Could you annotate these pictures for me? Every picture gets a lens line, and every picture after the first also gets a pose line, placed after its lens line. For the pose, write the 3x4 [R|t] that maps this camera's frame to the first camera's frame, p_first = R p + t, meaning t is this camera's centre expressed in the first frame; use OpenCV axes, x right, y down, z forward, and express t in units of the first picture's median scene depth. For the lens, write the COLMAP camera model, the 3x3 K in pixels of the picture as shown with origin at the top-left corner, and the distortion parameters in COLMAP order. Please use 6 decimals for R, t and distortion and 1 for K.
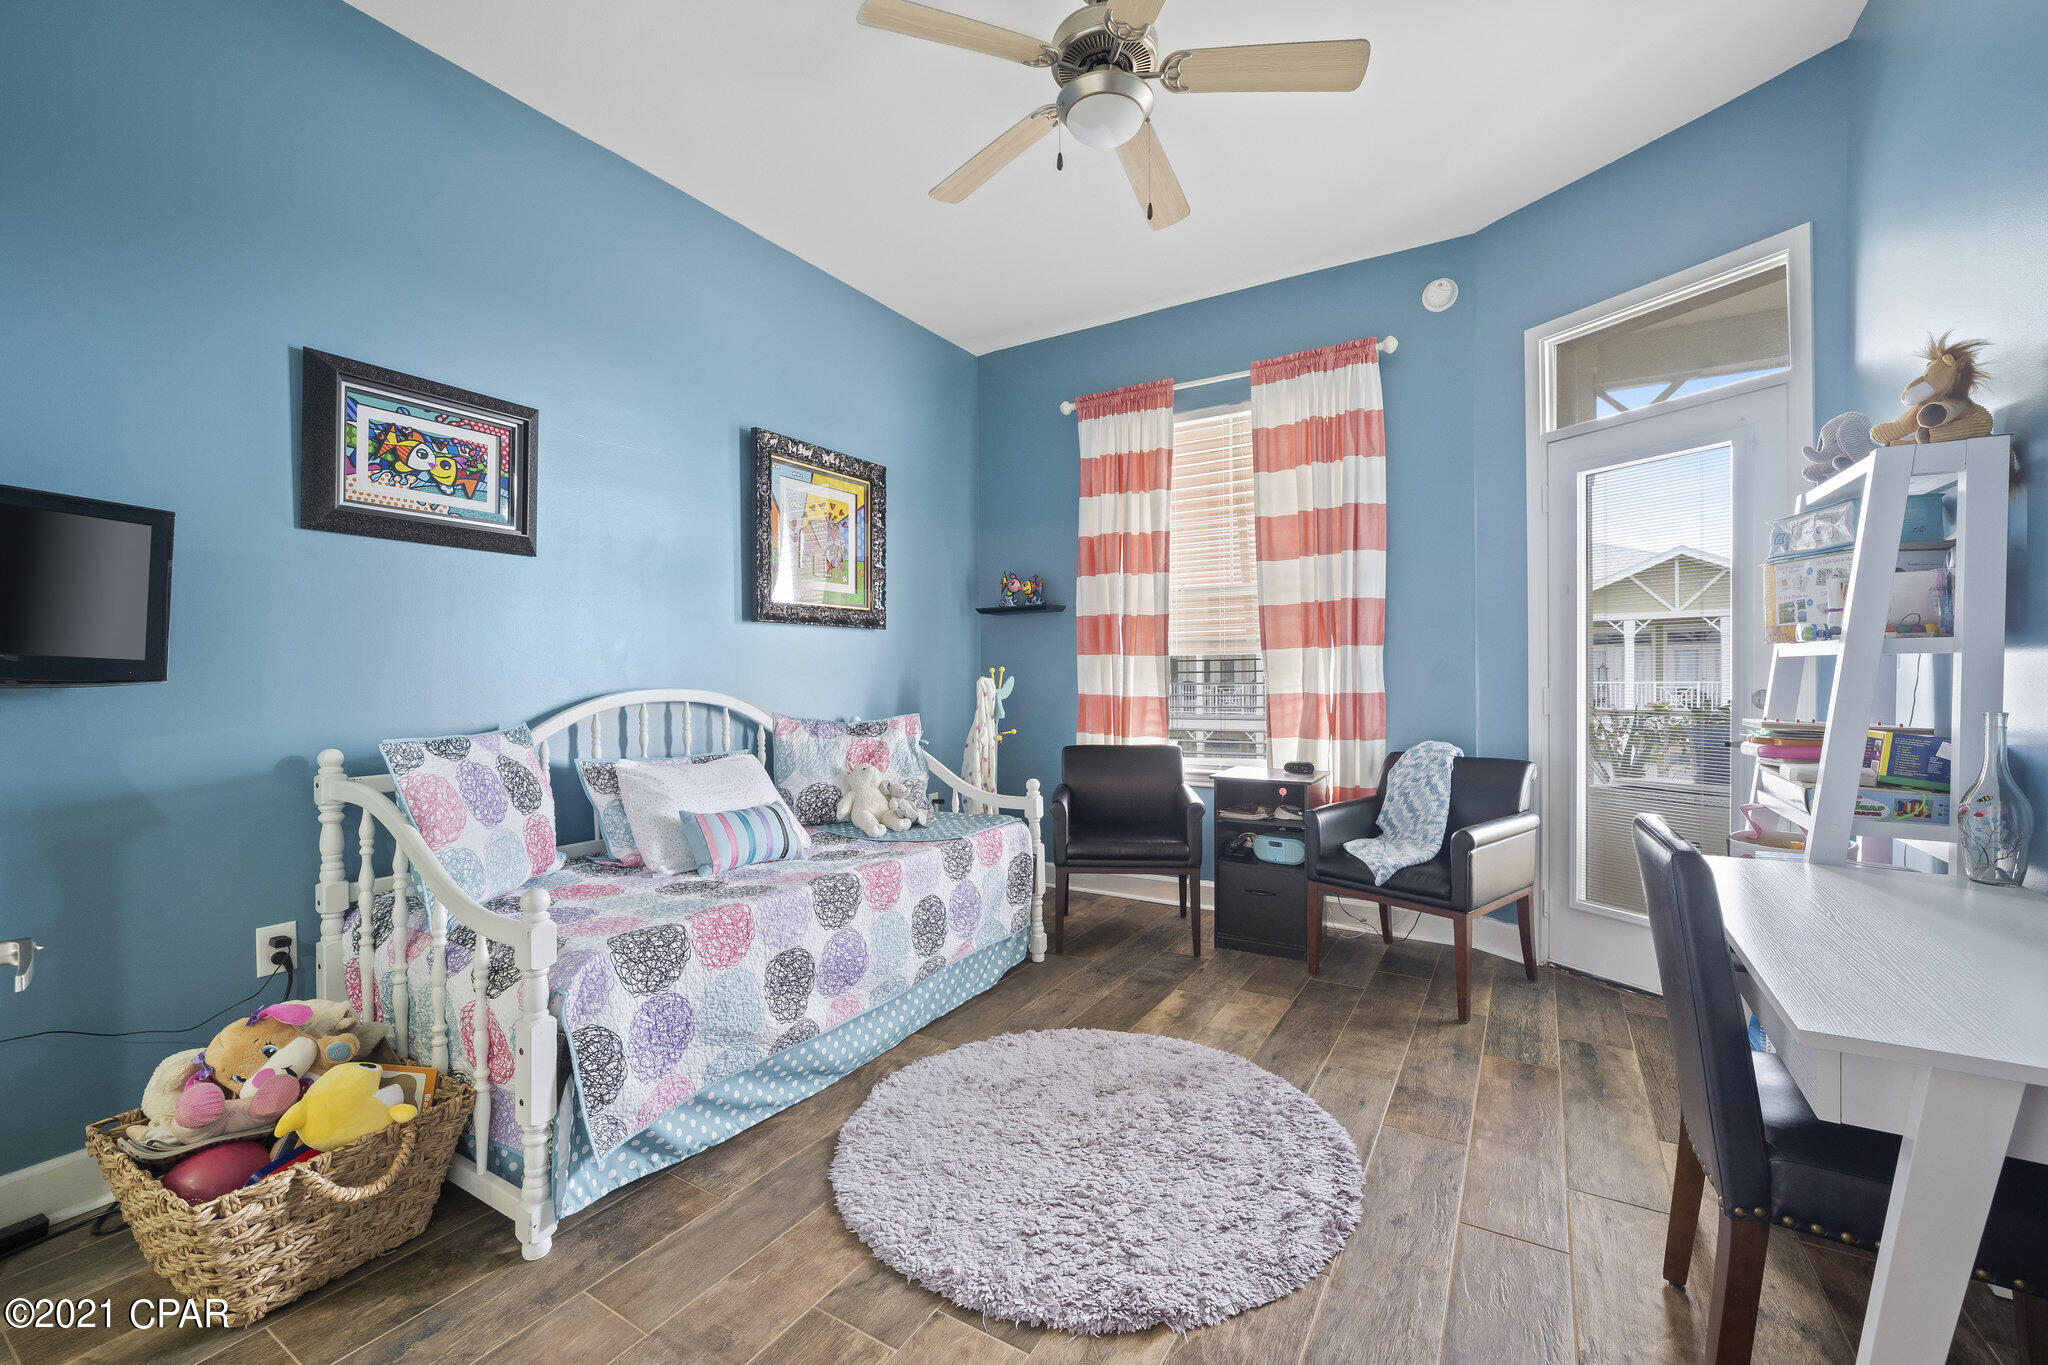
lens RADIAL K [[874.7, 0, 1032.0], [0, 874.7, 670.3], [0, 0, 1]] dist [0.000779, 0.000227]
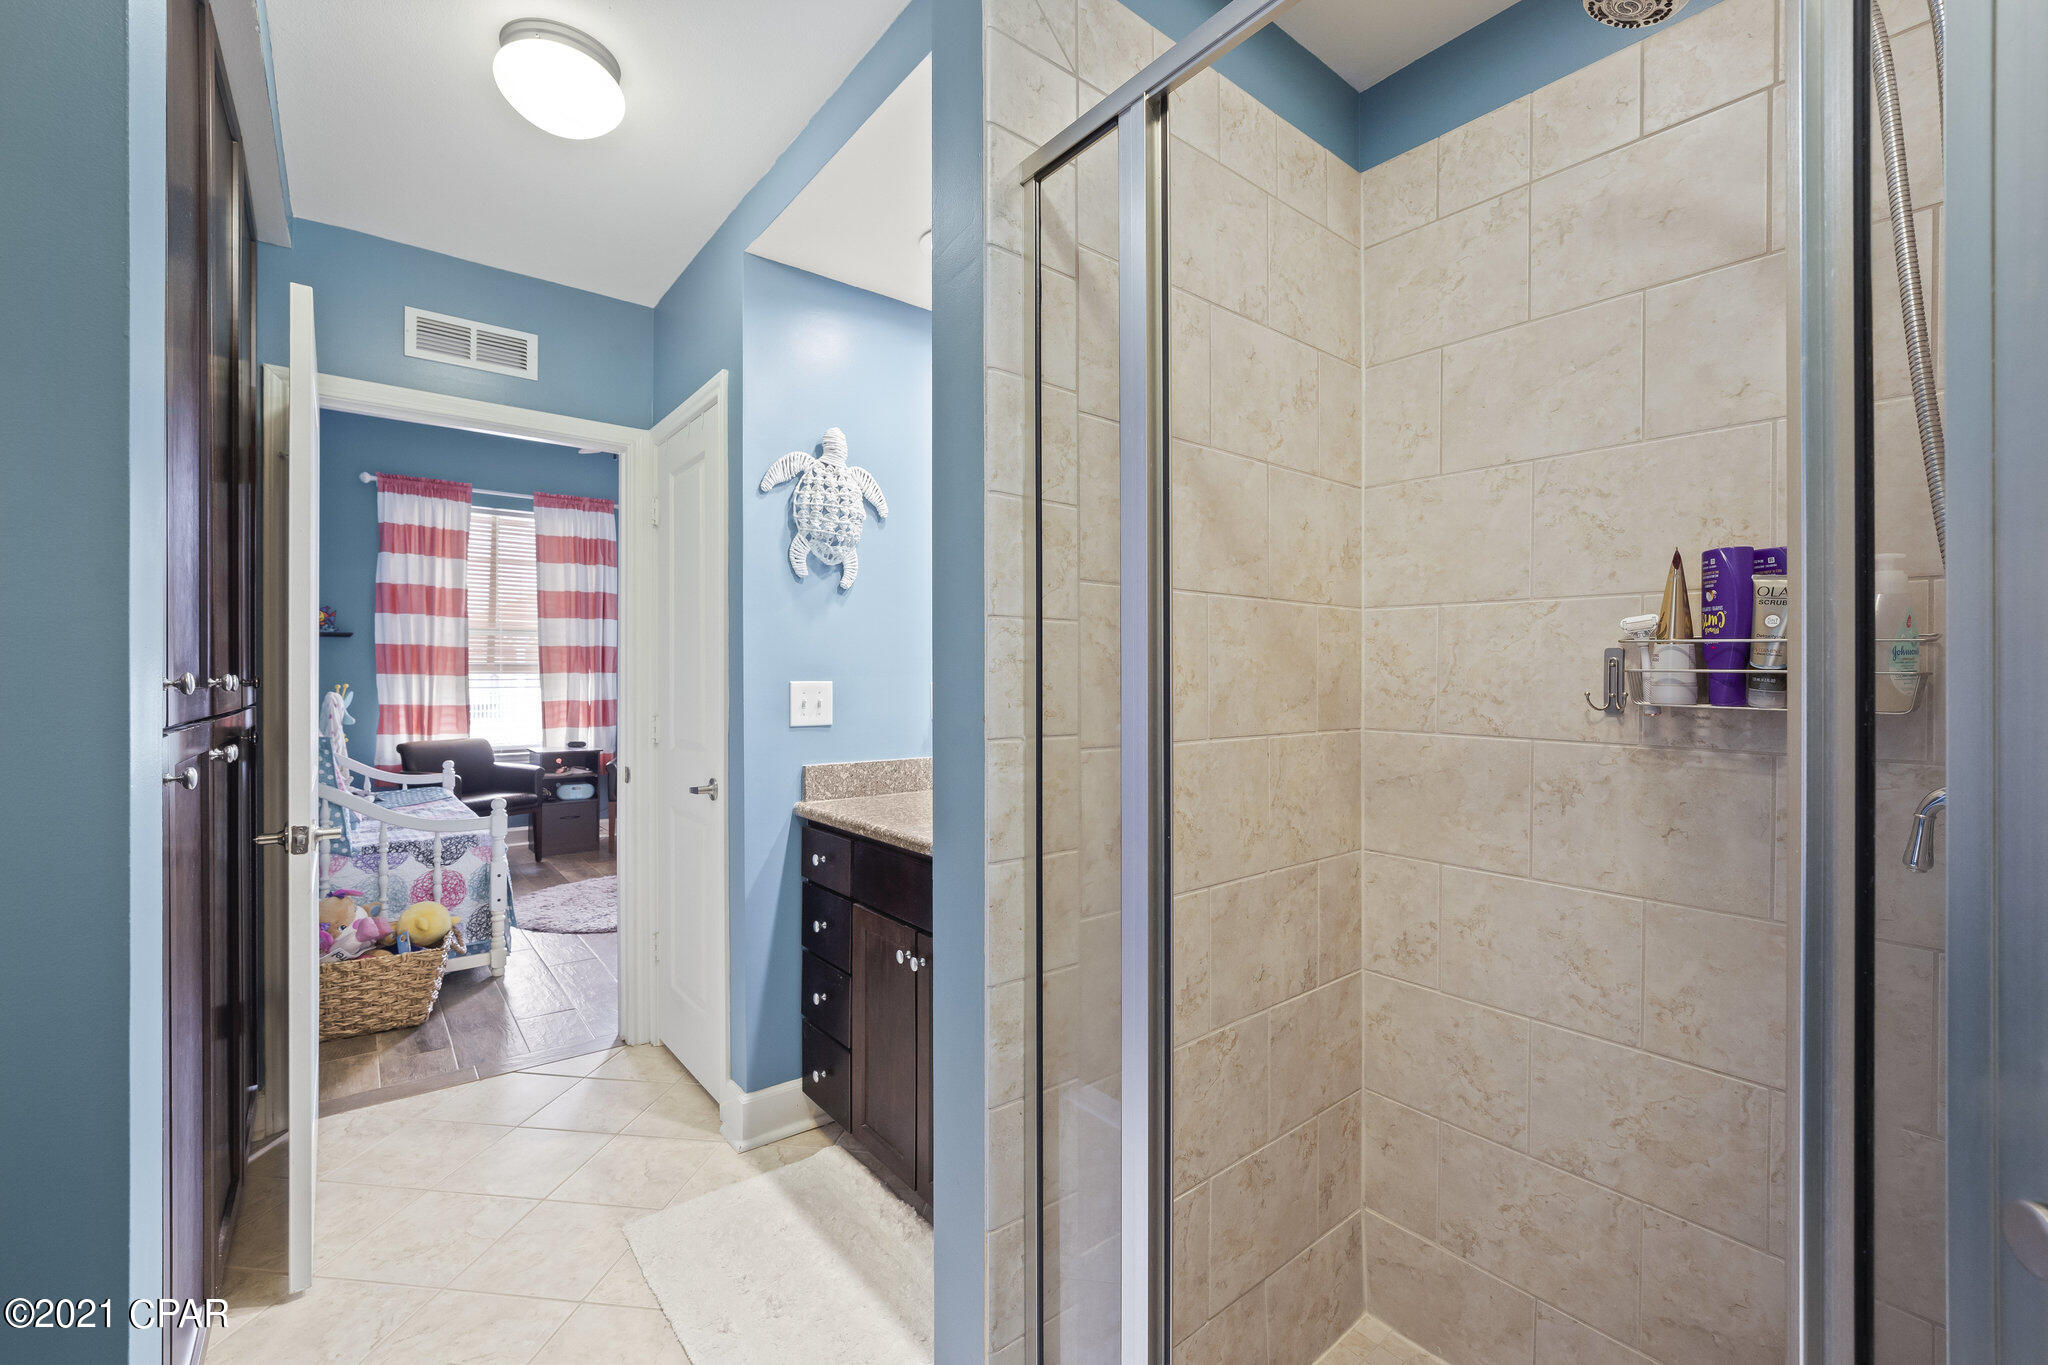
lens RADIAL K [[838.9, 0, 1024.0], [0, 838.9, 682.5], [0, 0, 1]] dist [-0.000636, 0.000696]
pose [[0.352521, 0.003374, 0.935798, -0.825102], [-0.009835, 0.999952, 0.000100, -0.015253], [-0.935752, -0.009239, 0.352537, -0.349578]]
